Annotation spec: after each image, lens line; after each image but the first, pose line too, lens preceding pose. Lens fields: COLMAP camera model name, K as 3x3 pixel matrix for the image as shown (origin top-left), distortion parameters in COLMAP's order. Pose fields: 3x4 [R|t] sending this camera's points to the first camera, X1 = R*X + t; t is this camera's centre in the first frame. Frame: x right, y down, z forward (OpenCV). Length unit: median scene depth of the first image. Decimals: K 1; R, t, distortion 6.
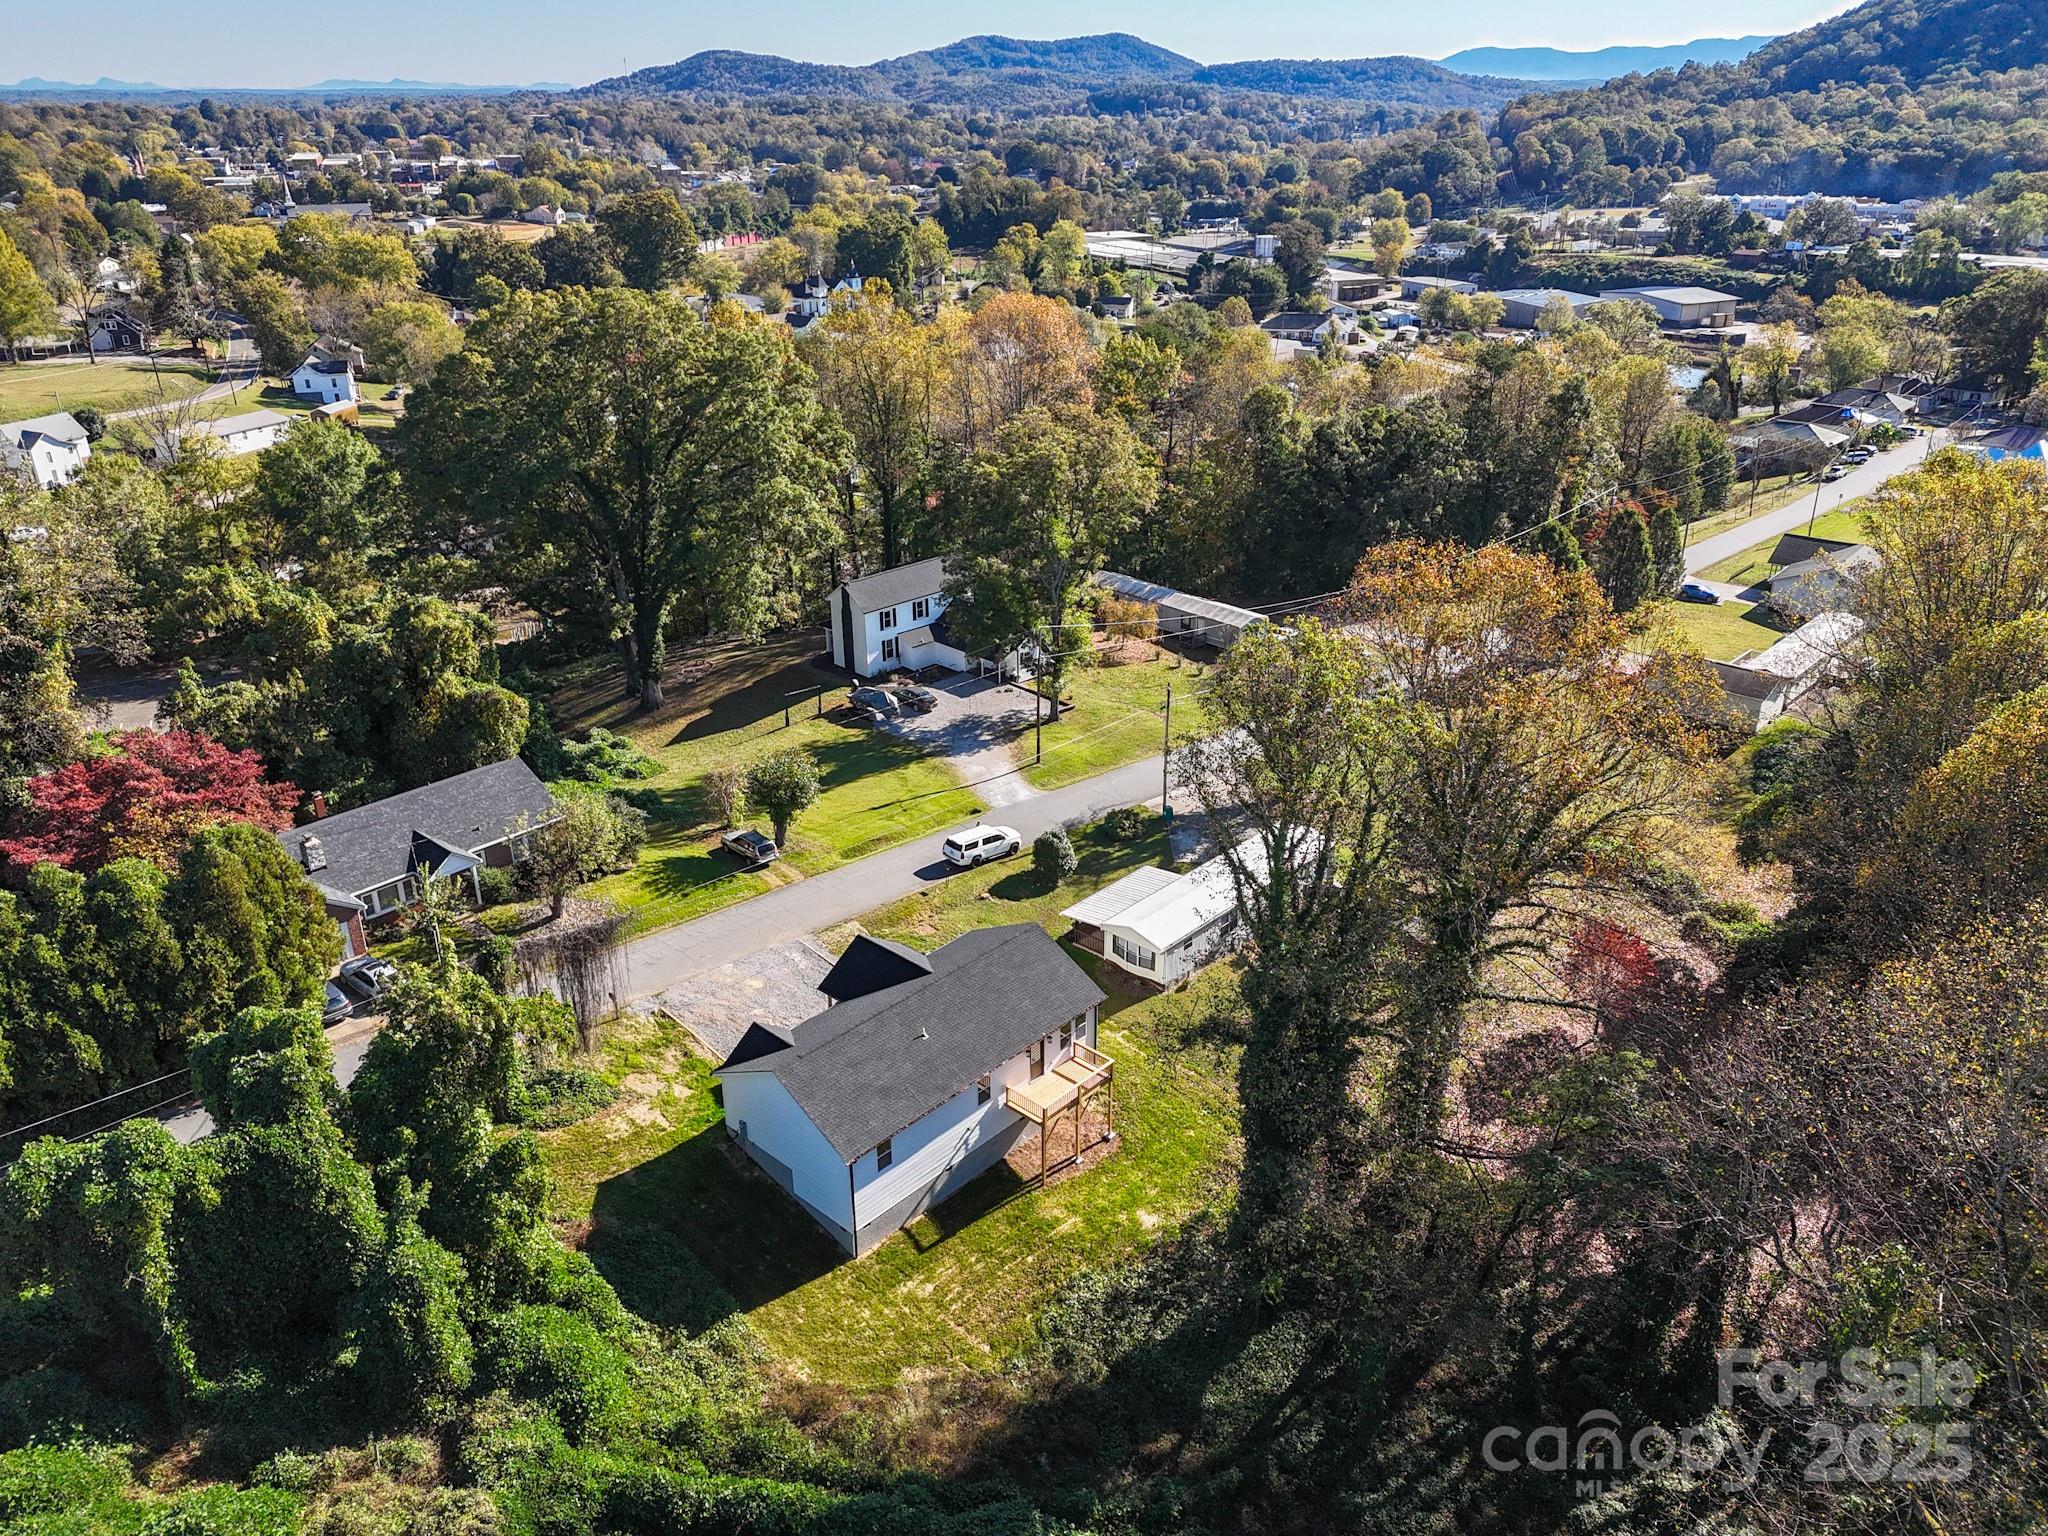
lens RADIAL K [[1496.5, 0, 1024.0], [0, 1496.5, 768.0], [0, 0, 1]] dist [0.079420, -0.069500]
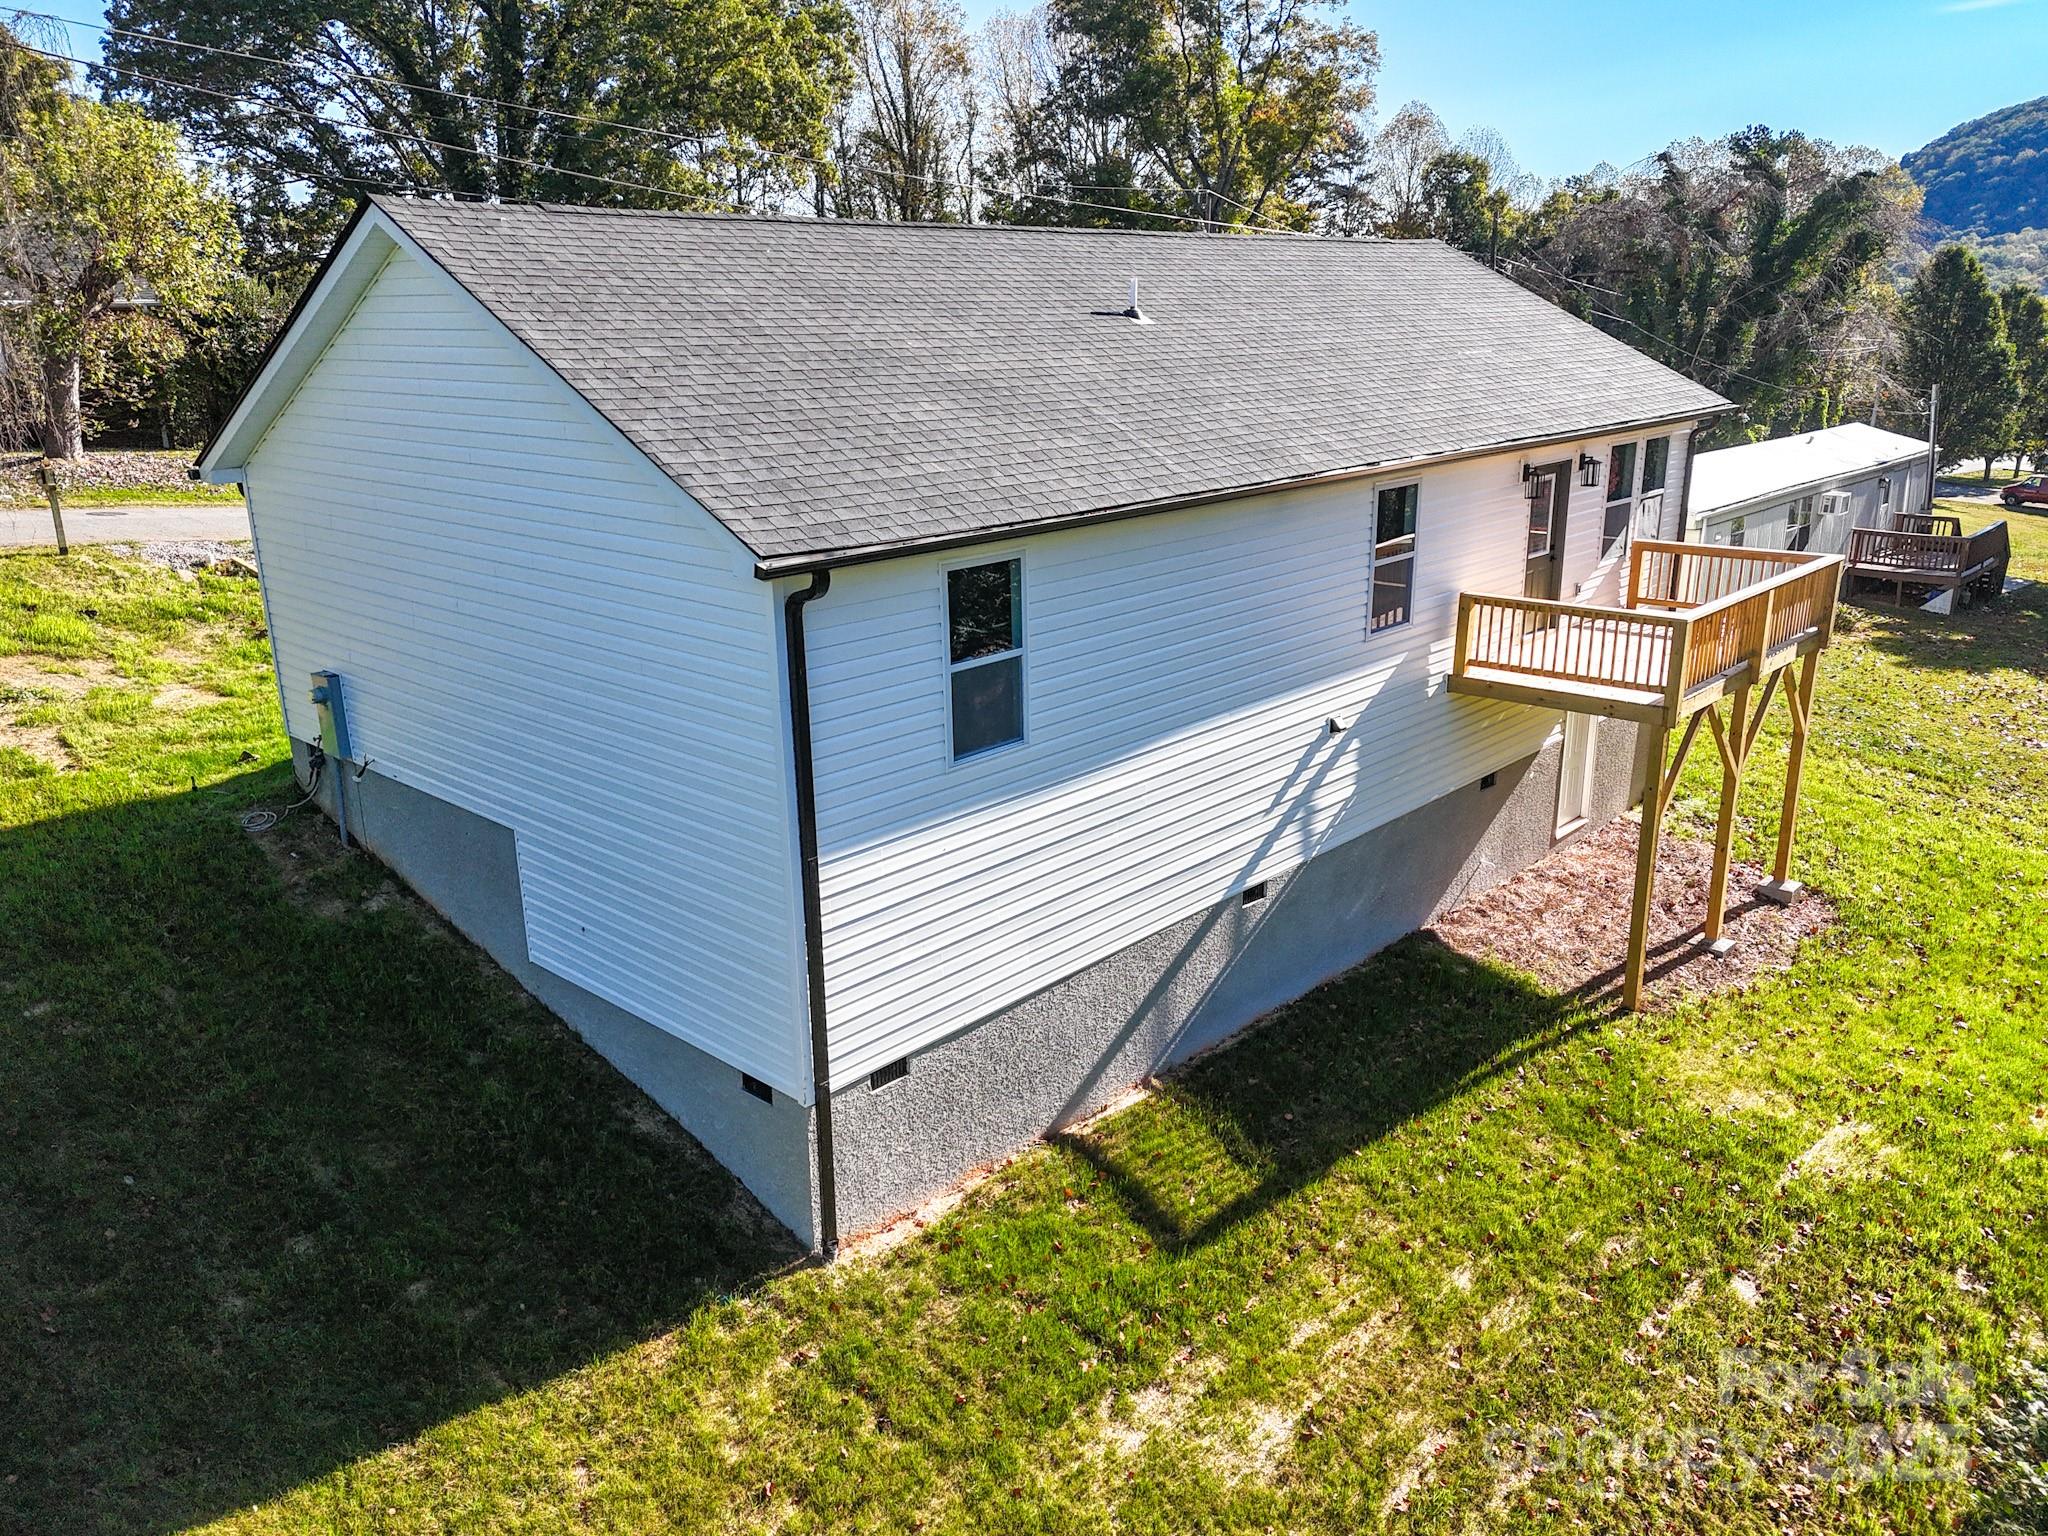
lens RADIAL K [[1496.5, 0, 1024.0], [0, 1496.5, 768.0], [0, 0, 1]] dist [0.079420, -0.069500]
pose [[0.999944, -0.008393, -0.006408, -0.085551], [0.007488, 0.991467, -0.130146, 0.287413], [0.007445, 0.130090, 0.991474, 0.808351]]
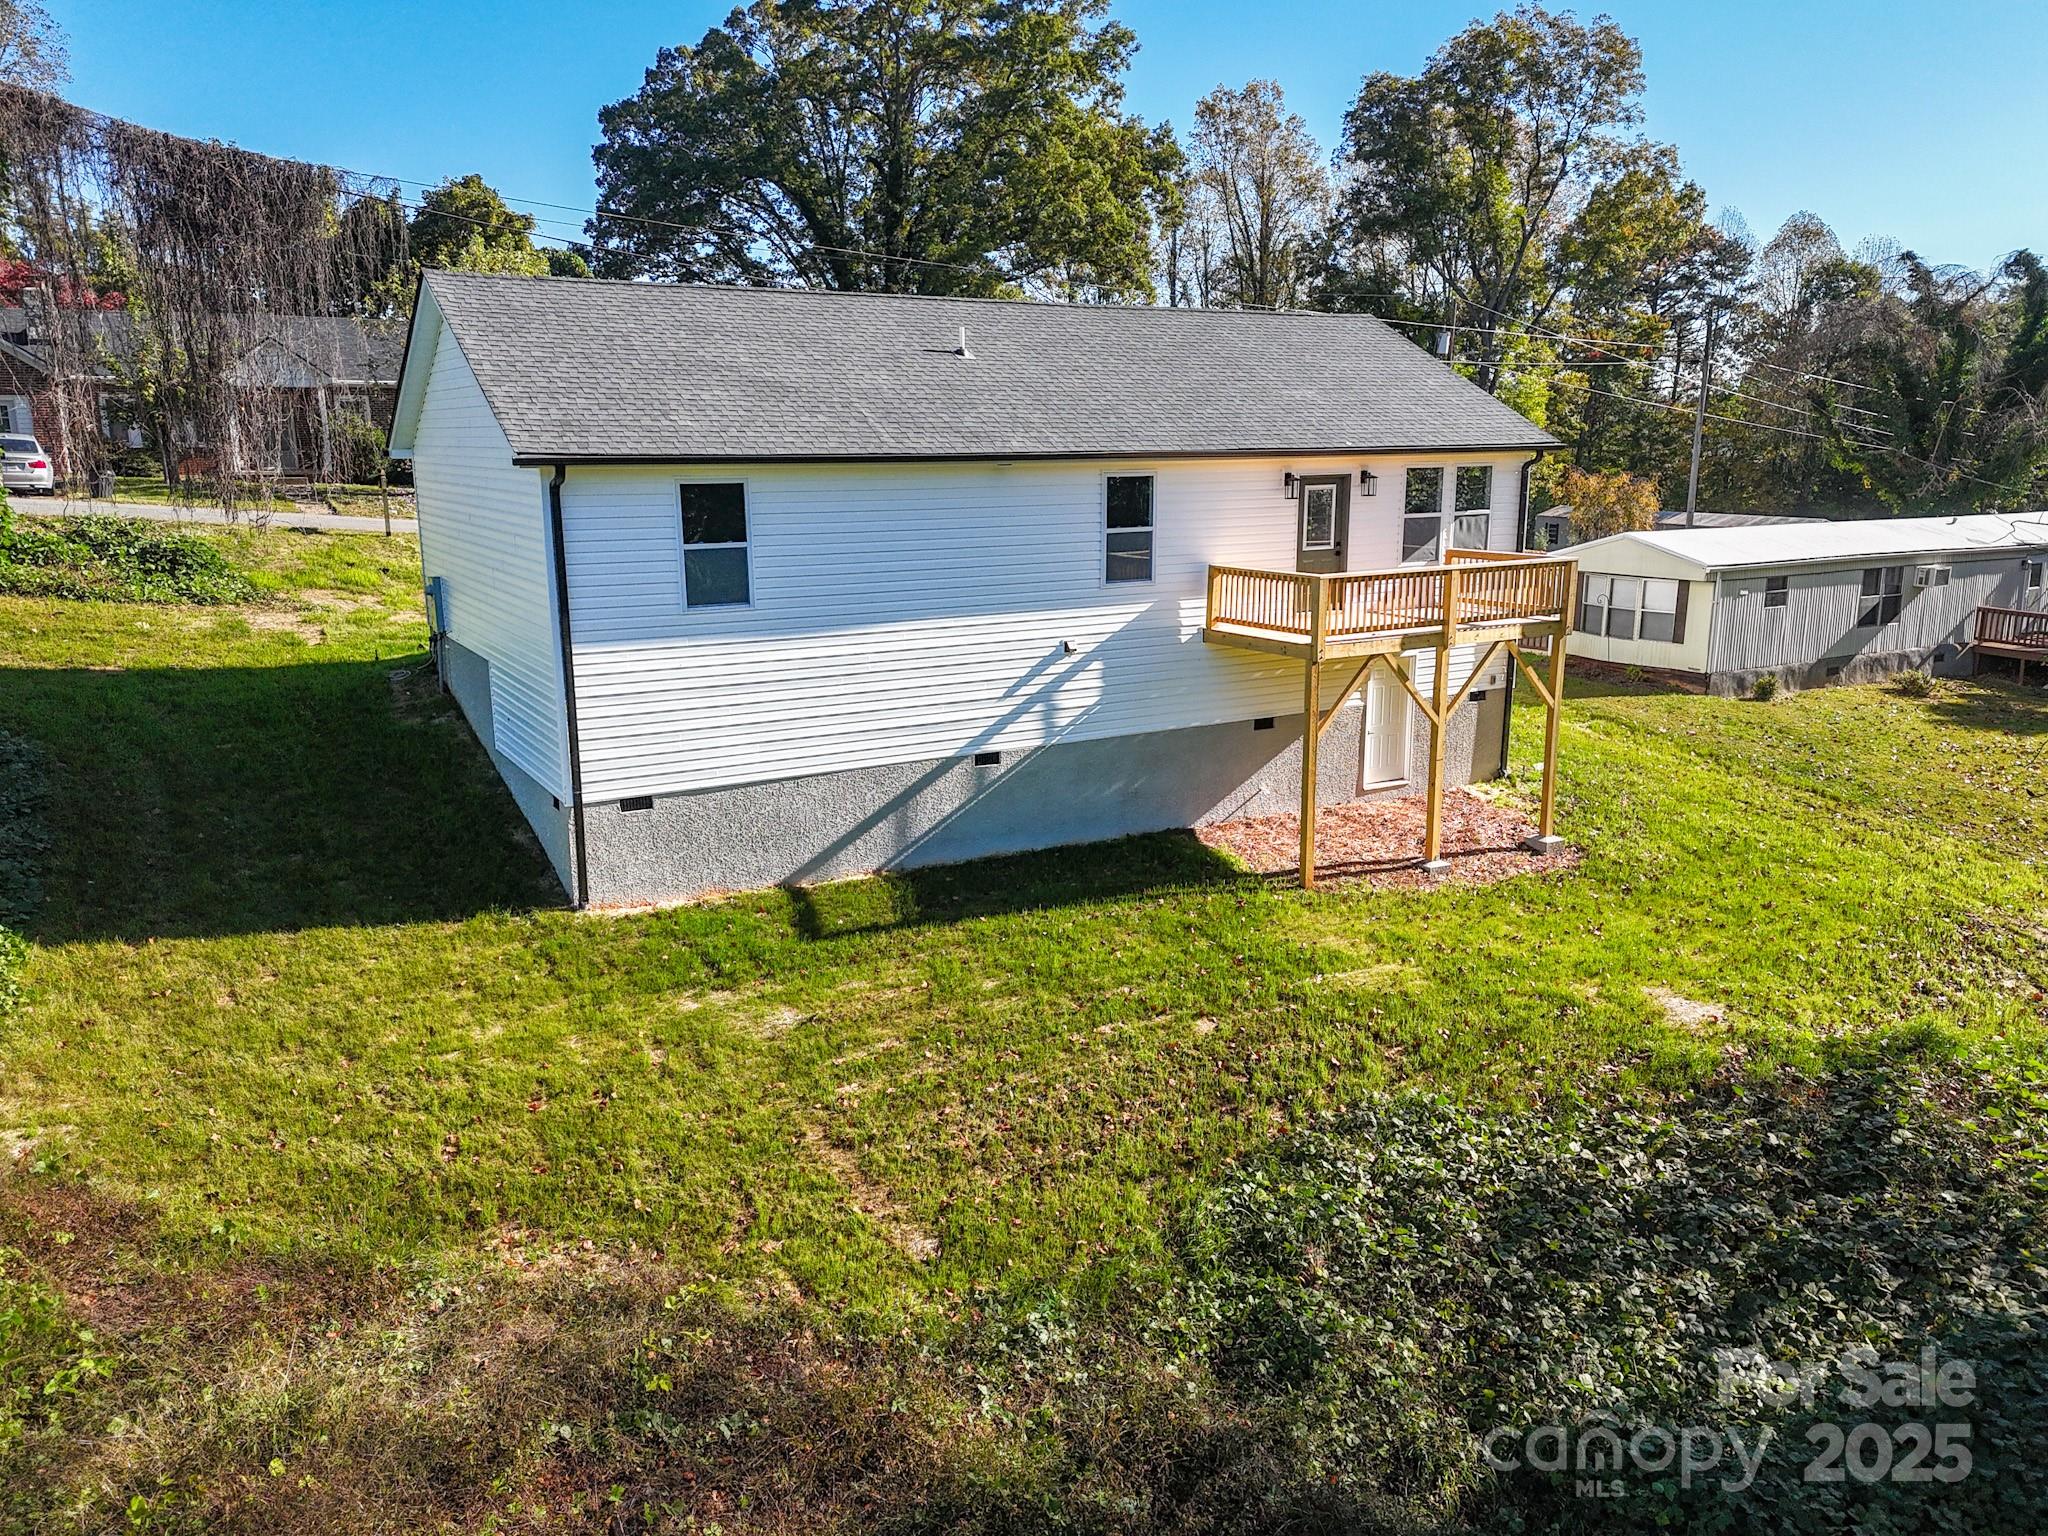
lens RADIAL K [[1496.5, 0, 1024.0], [0, 1496.5, 768.0], [0, 0, 1]] dist [0.079420, -0.069500]
pose [[0.957362, 0.062467, -0.282056, 0.045360], [-0.119423, 0.974590, -0.189507, 0.338150], [0.263051, 0.215111, 0.940495, 0.742513]]
